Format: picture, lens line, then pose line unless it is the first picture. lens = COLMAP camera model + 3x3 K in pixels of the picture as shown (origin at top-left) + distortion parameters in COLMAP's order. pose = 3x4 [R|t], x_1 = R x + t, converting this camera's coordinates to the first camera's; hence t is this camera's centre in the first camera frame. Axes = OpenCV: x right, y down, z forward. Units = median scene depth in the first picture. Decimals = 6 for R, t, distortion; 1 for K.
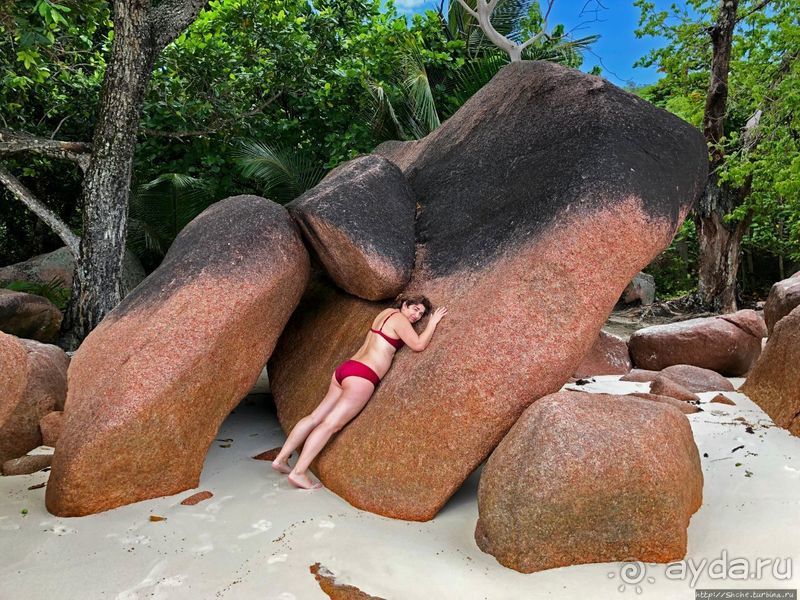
lens RADIAL K [[646.0, 0, 400.0], [0, 646.0, 300.0], [0, 0, 1]] dist [0.056580, -0.093648]
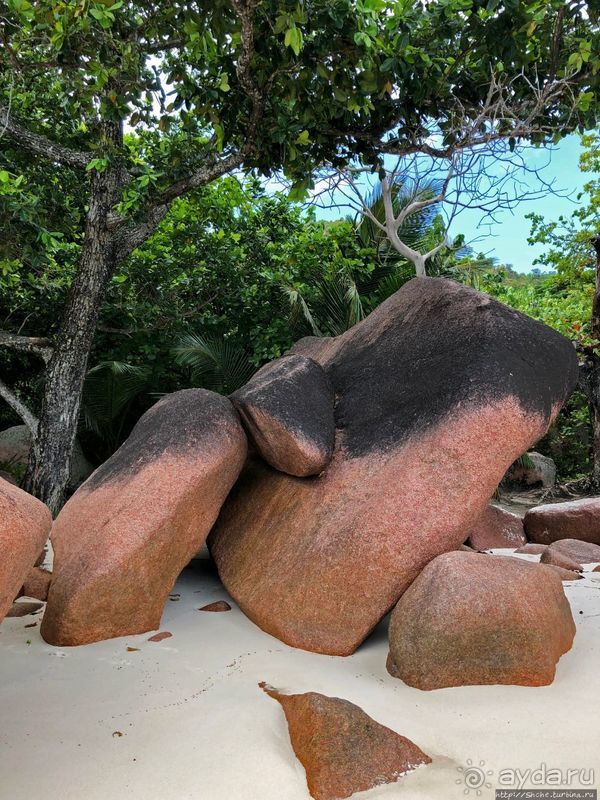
lens RADIAL K [[646.0, 0, 307.1], [0, 646.0, 396.3], [0, 0, 1]] dist [0.056580, -0.093648]
pose [[0.999919, 0.011819, -0.004702, -0.024409], [-0.012323, 0.991709, -0.127908, 0.005600], [0.003151, 0.127956, 0.991775, -0.202662]]
